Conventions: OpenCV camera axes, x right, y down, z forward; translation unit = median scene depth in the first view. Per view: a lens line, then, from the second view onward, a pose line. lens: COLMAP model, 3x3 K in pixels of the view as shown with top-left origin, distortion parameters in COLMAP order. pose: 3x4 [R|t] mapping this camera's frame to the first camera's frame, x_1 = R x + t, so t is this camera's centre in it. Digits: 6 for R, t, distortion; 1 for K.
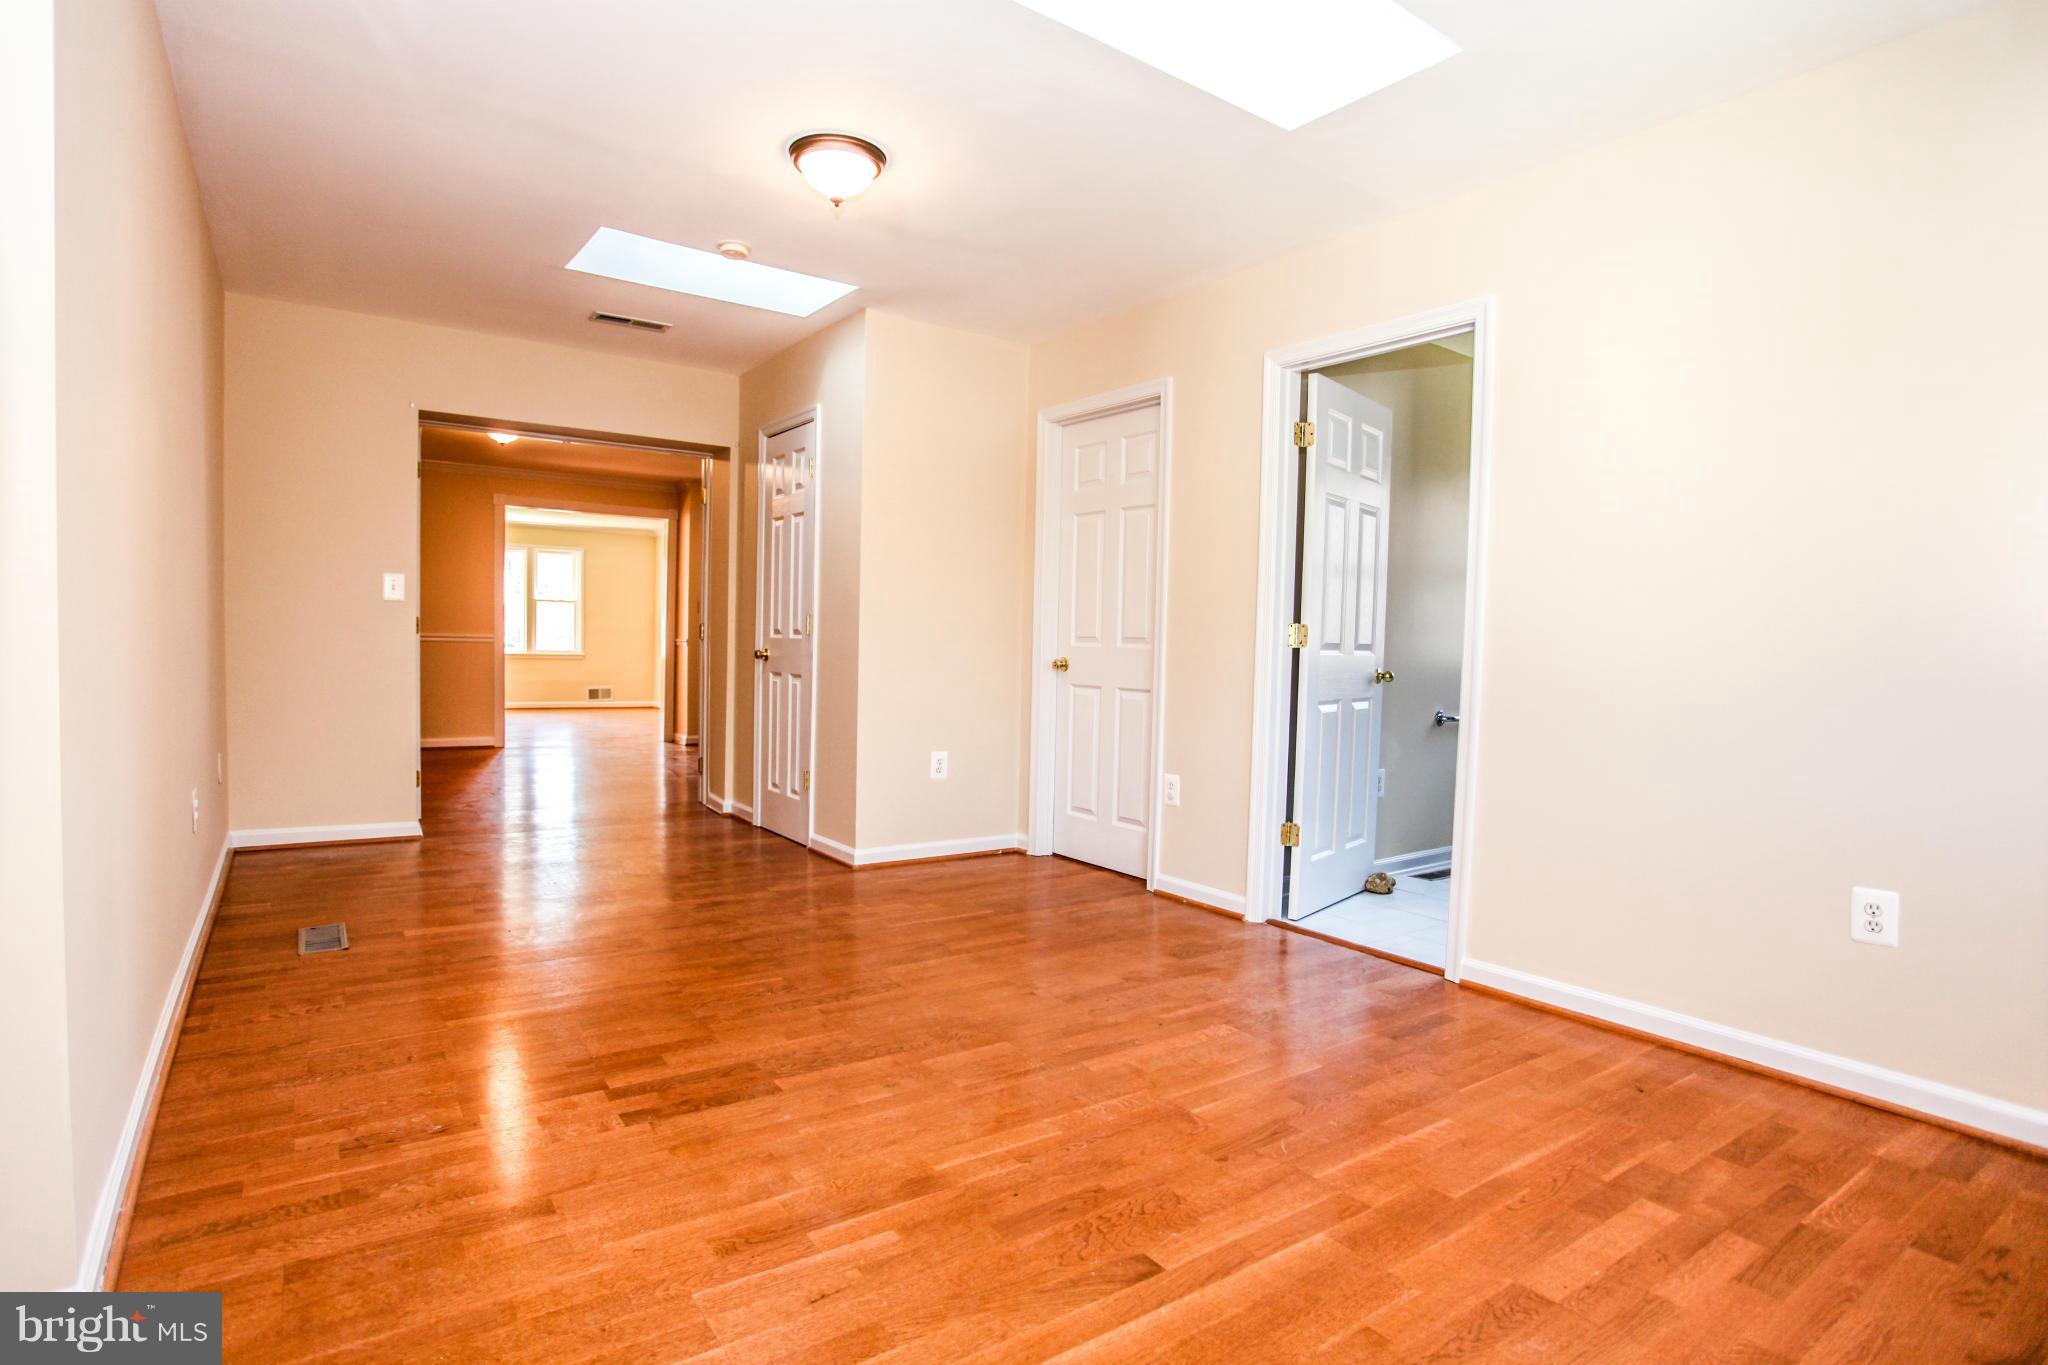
lens RADIAL K [[1016.1, 0, 1024.0], [0, 1016.1, 682.5], [0, 0, 1]] dist [-0.035284, 0.000487]
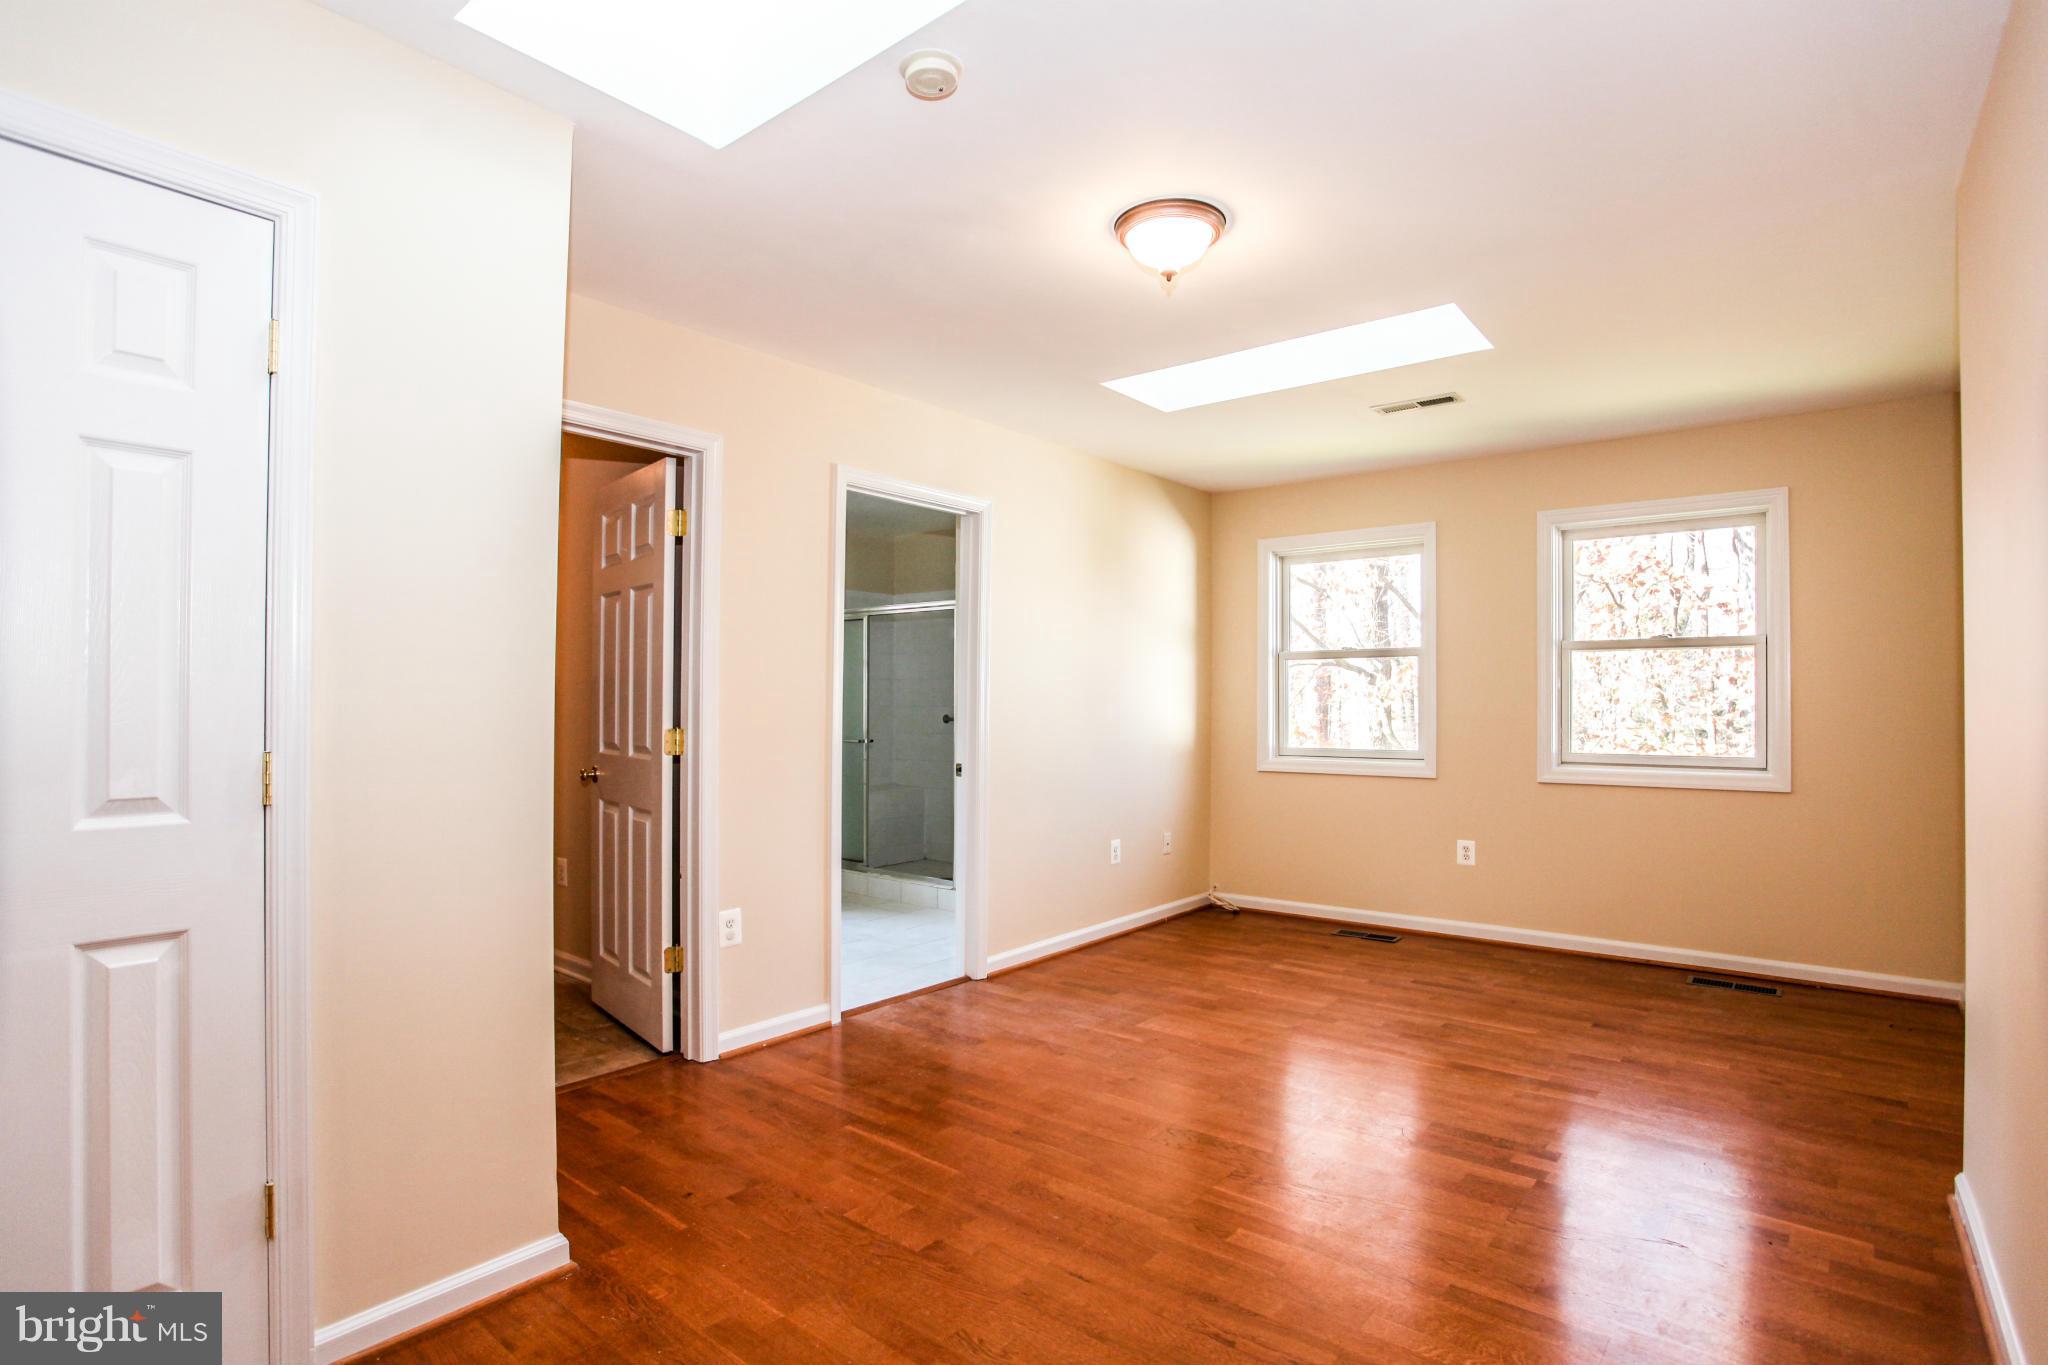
lens RADIAL K [[1016.1, 0, 1024.0], [0, 1016.1, 682.5], [0, 0, 1]] dist [-0.035284, 0.000487]
pose [[-0.252278, -0.004306, 0.967645, -1.061941], [0.027290, 0.999561, 0.011563, -0.145820], [-0.967270, 0.029324, -0.252050, 1.431670]]
